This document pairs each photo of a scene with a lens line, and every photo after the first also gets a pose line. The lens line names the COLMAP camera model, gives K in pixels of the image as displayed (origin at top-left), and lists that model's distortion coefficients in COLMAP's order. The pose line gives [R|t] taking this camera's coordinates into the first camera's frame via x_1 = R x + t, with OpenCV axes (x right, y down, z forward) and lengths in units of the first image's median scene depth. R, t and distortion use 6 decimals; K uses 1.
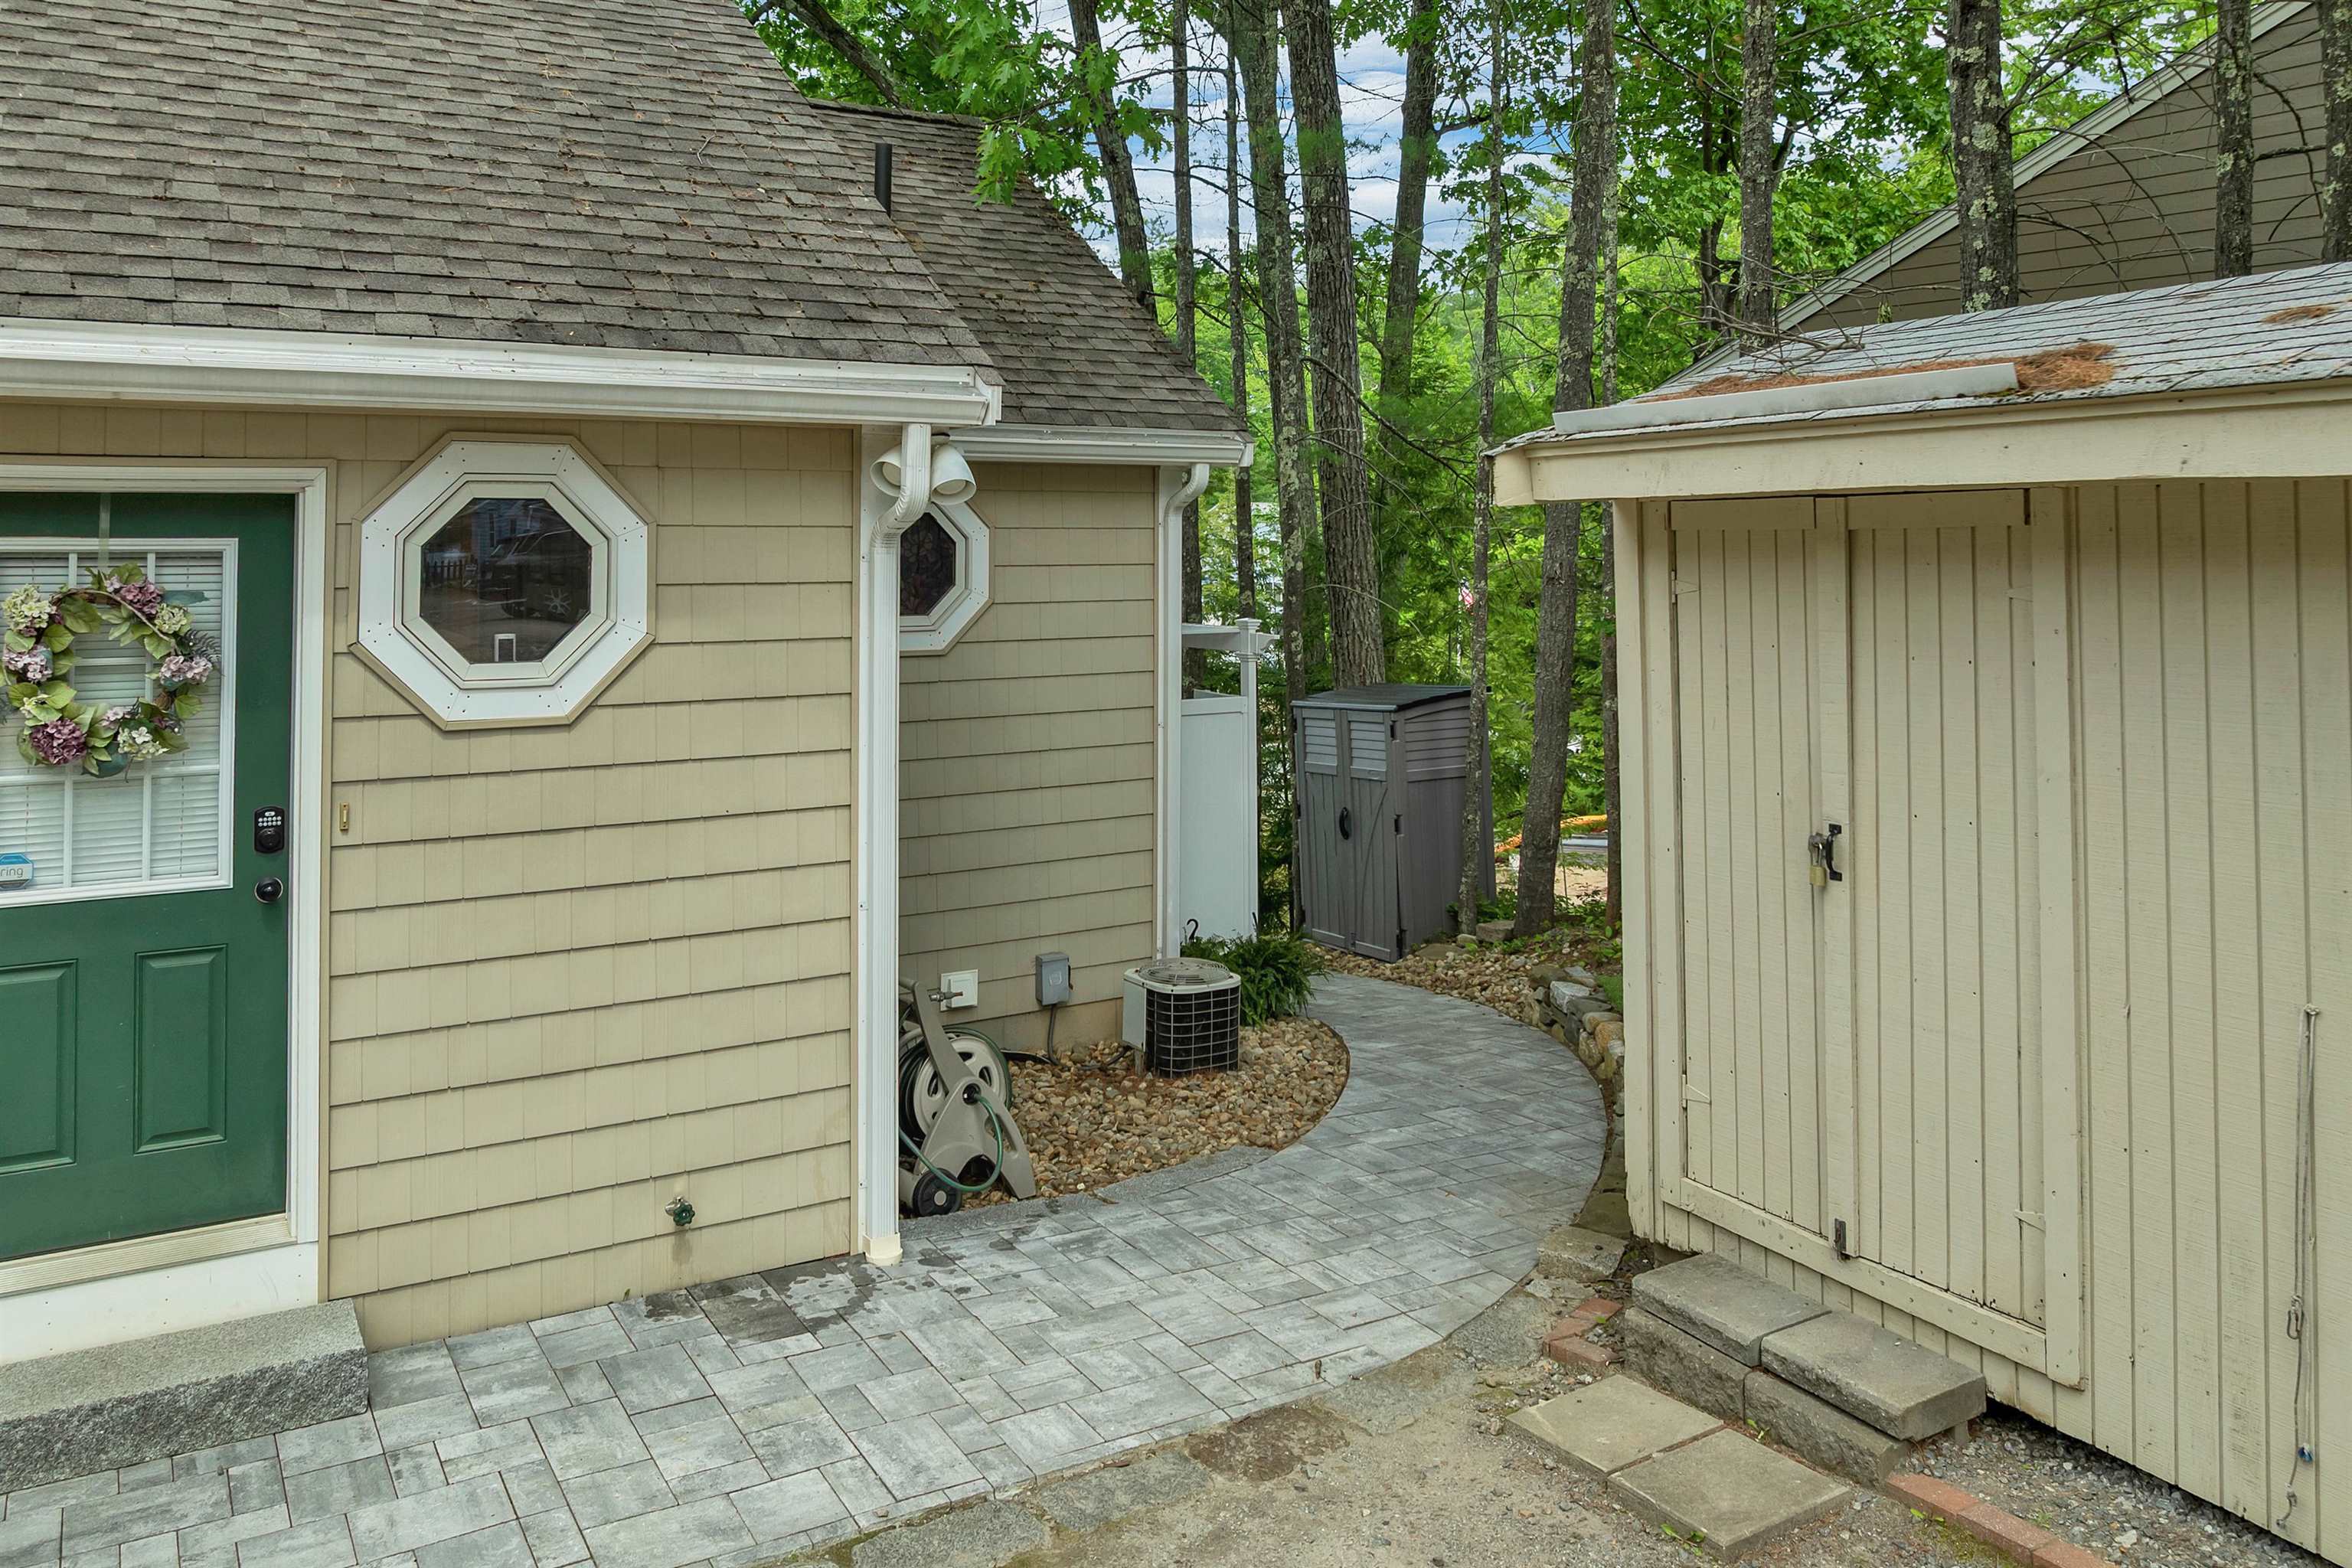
lens RADIAL K [[1775.3, 0, 1186.0], [0, 1775.3, 476.7], [0, 0, 1]] dist [-0.029722, -0.003394]
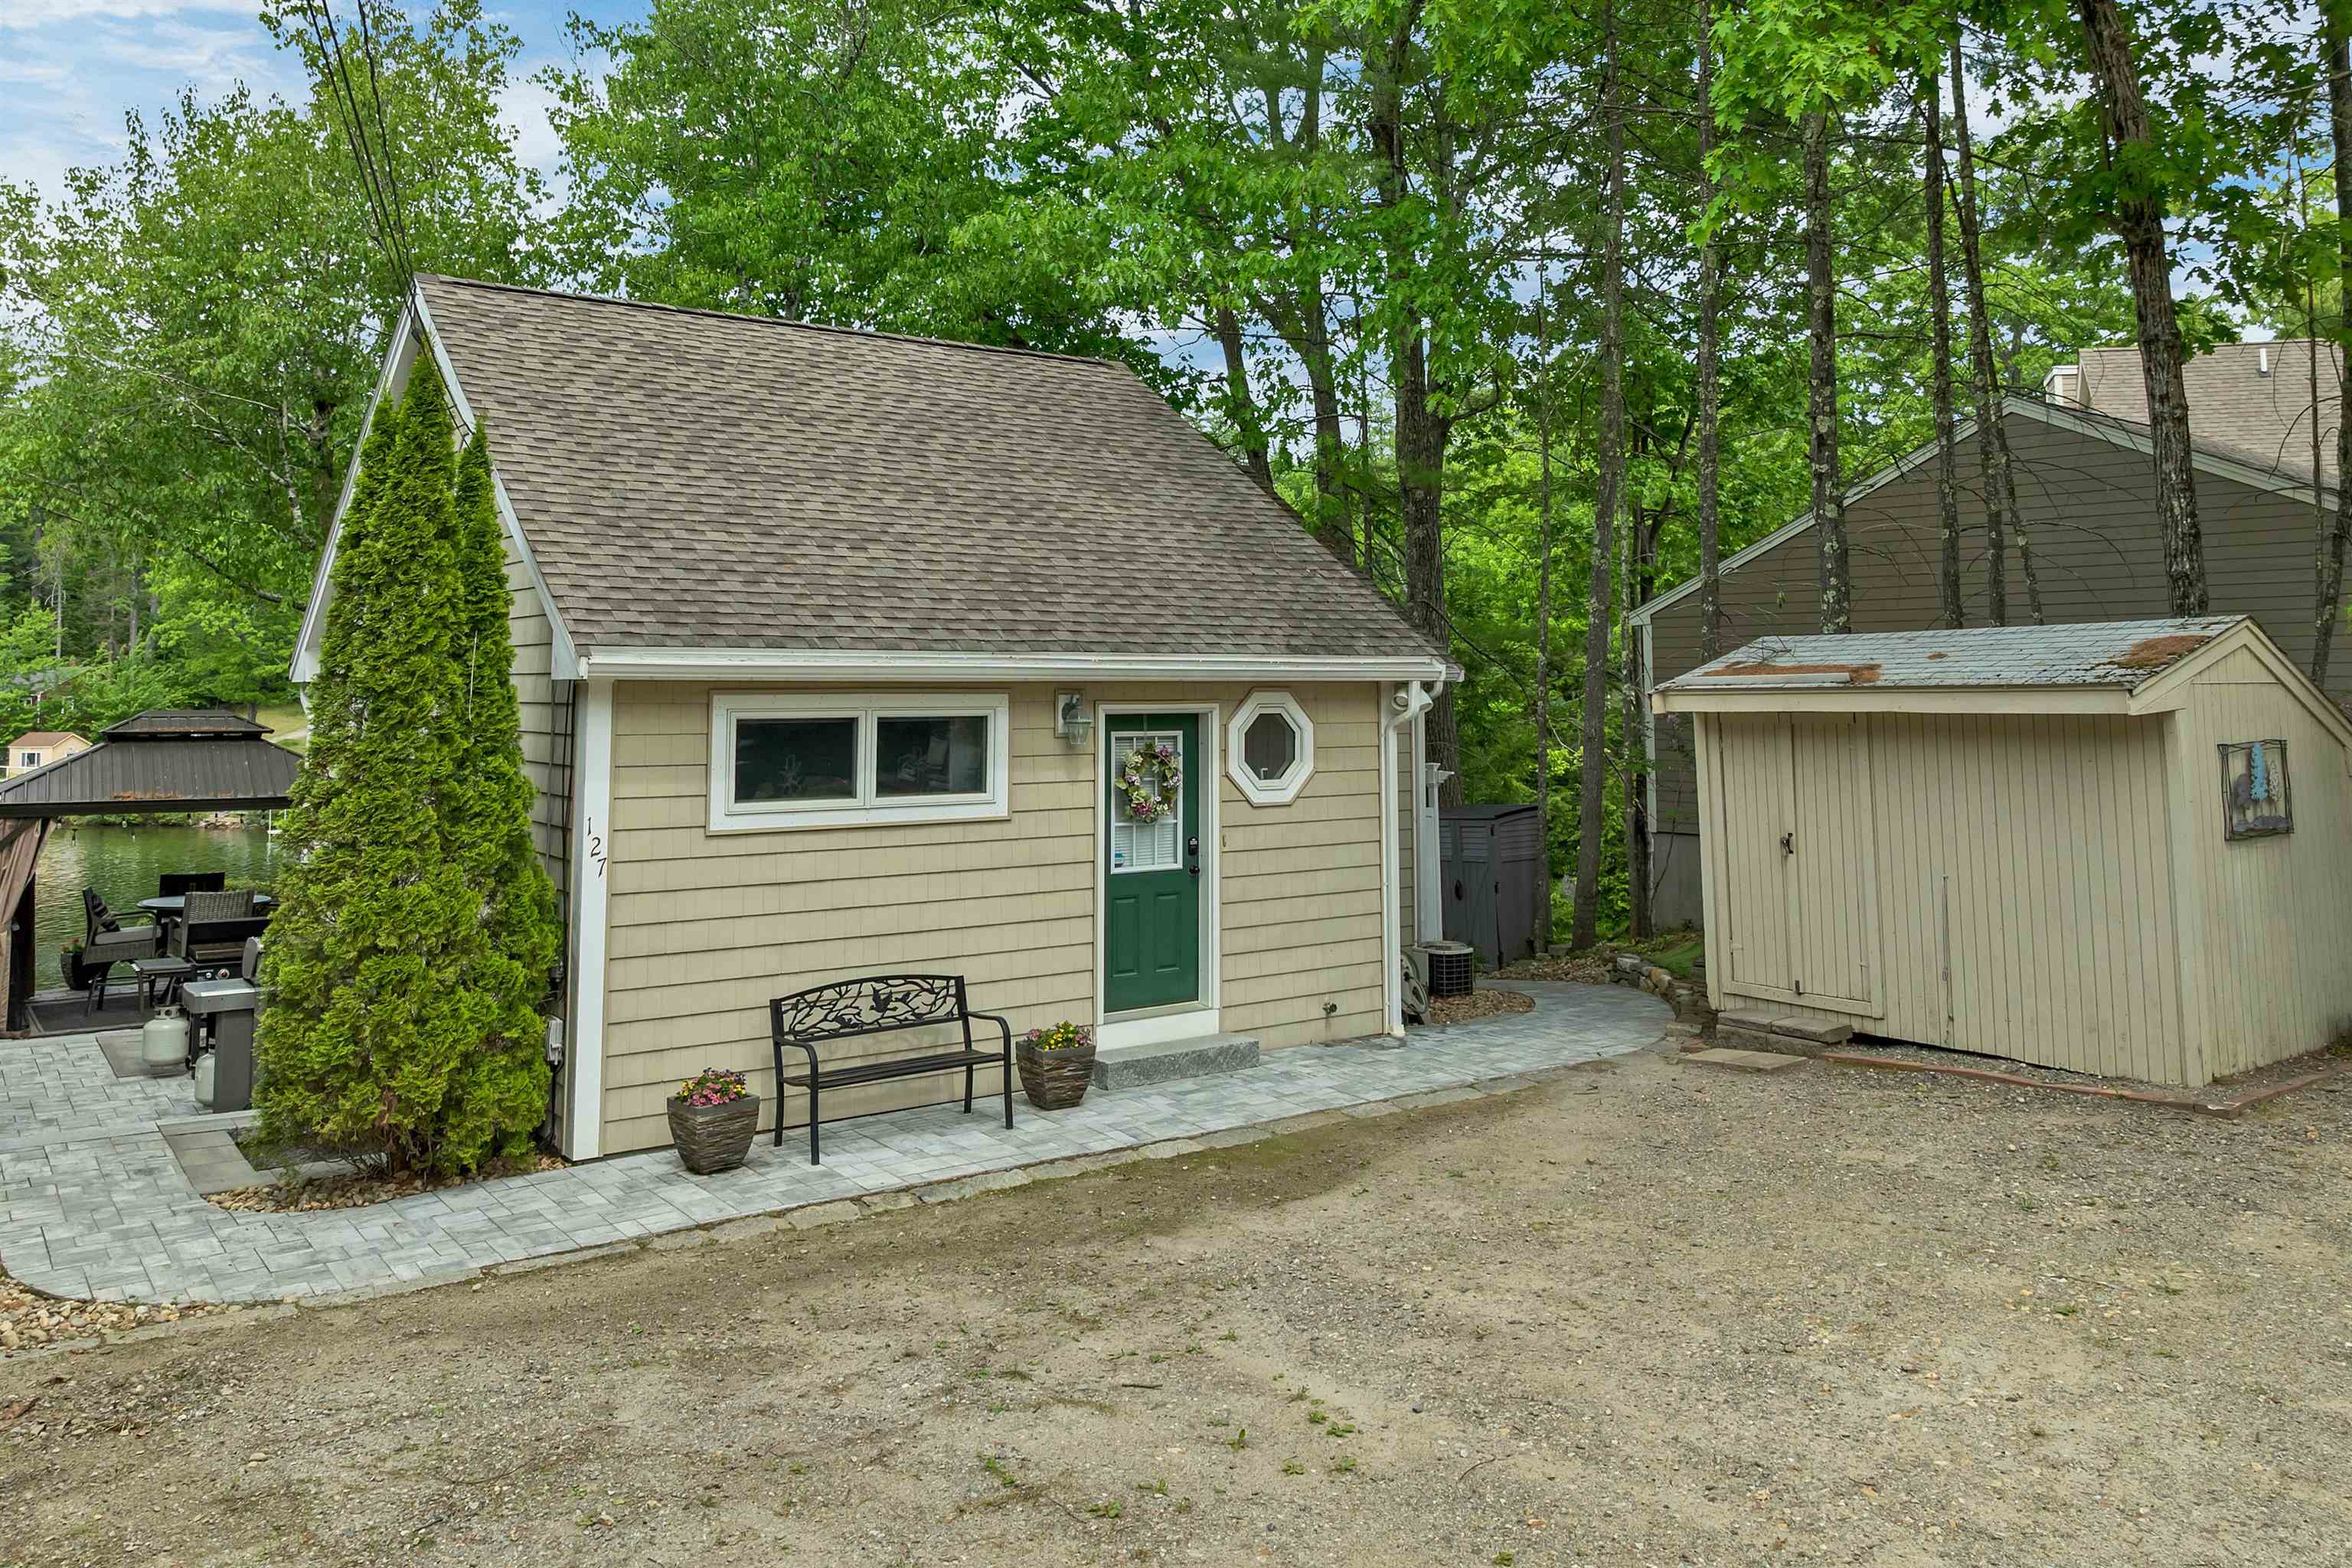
lens RADIAL K [[1751.6, 0, 1175.3], [0, 1751.6, 481.6], [0, 0, 1]] dist [-0.031669, -0.002679]
pose [[0.997563, 0.004271, 0.069648, -0.709664], [0.001669, 0.996378, -0.085014, -0.107091], [-0.069759, 0.084923, 0.993943, -1.524857]]
